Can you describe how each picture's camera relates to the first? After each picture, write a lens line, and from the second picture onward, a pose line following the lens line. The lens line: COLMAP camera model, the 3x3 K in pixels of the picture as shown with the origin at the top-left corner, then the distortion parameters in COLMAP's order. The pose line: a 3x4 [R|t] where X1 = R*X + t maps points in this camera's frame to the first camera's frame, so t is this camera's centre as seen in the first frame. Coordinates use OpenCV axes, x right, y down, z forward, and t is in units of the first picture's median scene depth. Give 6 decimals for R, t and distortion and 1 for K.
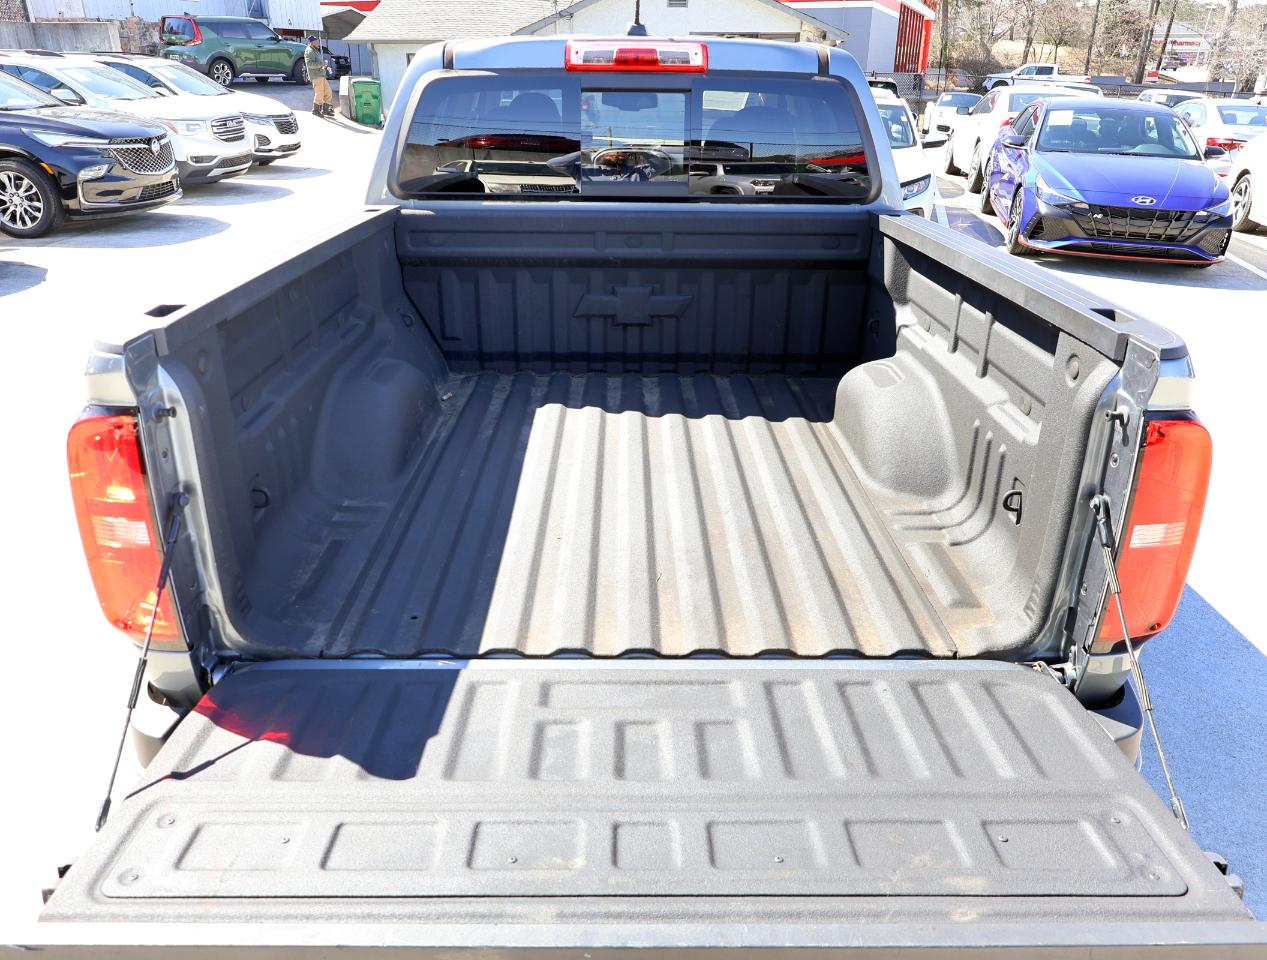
lens RADIAL K [[943.7, 0, 633.5], [0, 943.7, 480.0], [0, 0, 1]] dist [0.000646, 0.001247]
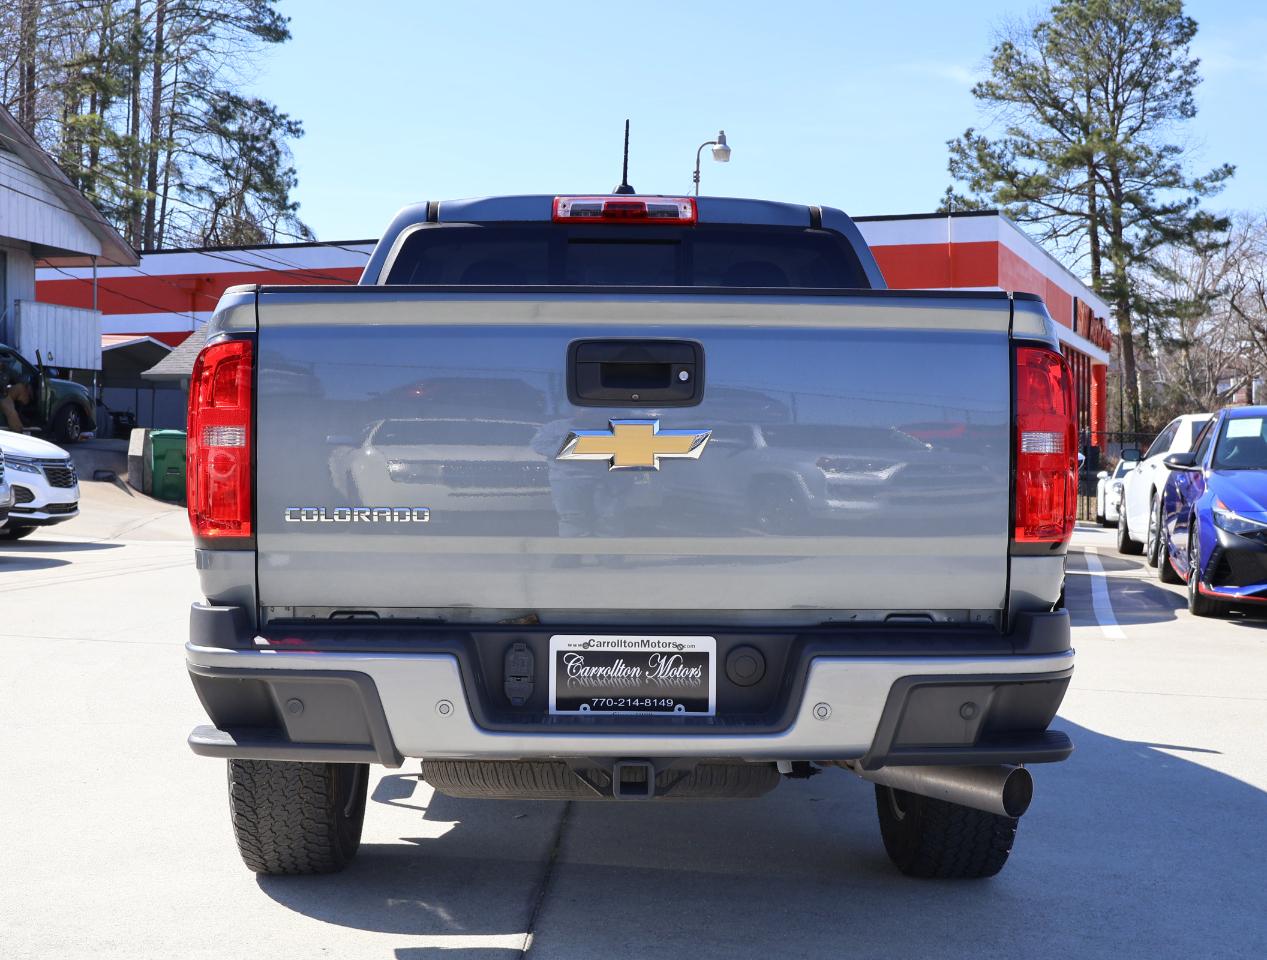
lens RADIAL K [[1789.0, 0, 633.5], [0, 1789.0, 480.0], [0, 0, 1]] dist [0.015680, -0.040286]
pose [[0.999907, -0.001599, 0.013573, -0.003606], [0.006713, 0.922555, -0.385807, 0.143798], [-0.011904, 0.385862, 0.922480, -0.165898]]
